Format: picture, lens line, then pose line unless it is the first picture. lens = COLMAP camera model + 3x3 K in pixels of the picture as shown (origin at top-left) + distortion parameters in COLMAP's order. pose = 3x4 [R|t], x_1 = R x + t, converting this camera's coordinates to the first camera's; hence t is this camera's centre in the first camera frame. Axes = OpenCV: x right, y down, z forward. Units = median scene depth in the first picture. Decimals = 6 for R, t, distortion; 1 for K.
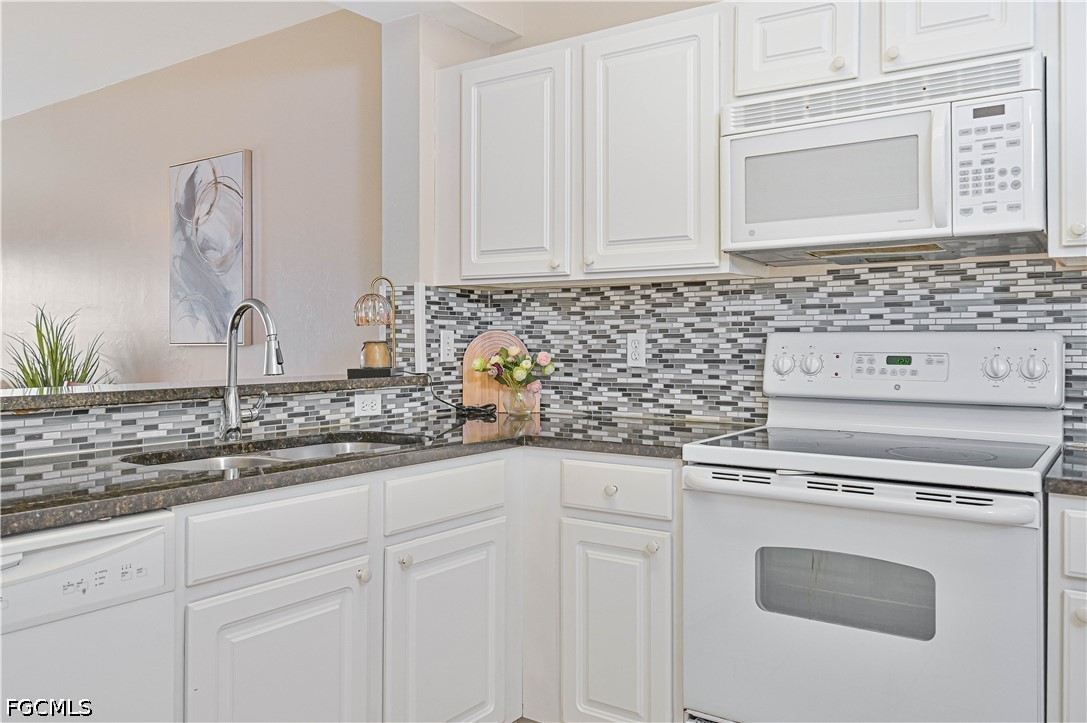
lens RADIAL K [[859.6, 0, 543.5], [0, 859.6, 361.5], [0, 0, 1]] dist [-0.003673, -0.001972]
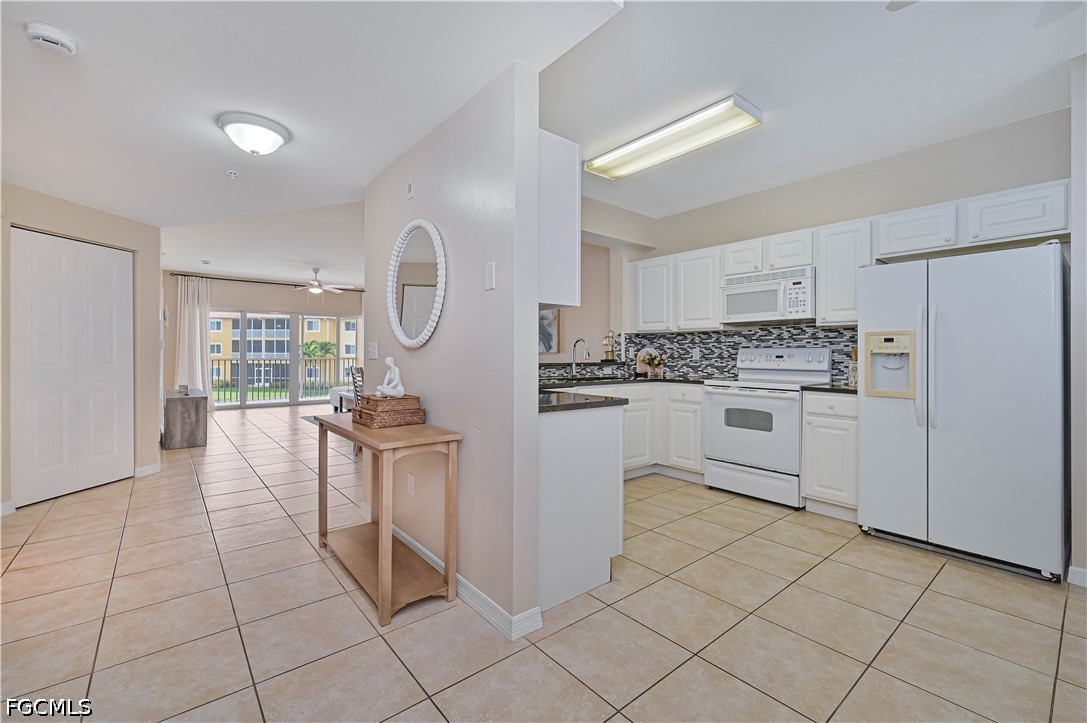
lens RADIAL K [[462.5, 0, 546.5], [0, 462.5, 351.5], [0, 0, 1]] dist [-0.000943, -0.000040]
pose [[0.966859, 0.002840, -0.255294, 0.016054], [-0.011108, 0.999459, -0.030951, 0.034067], [0.255068, 0.032761, 0.966368, -0.717871]]
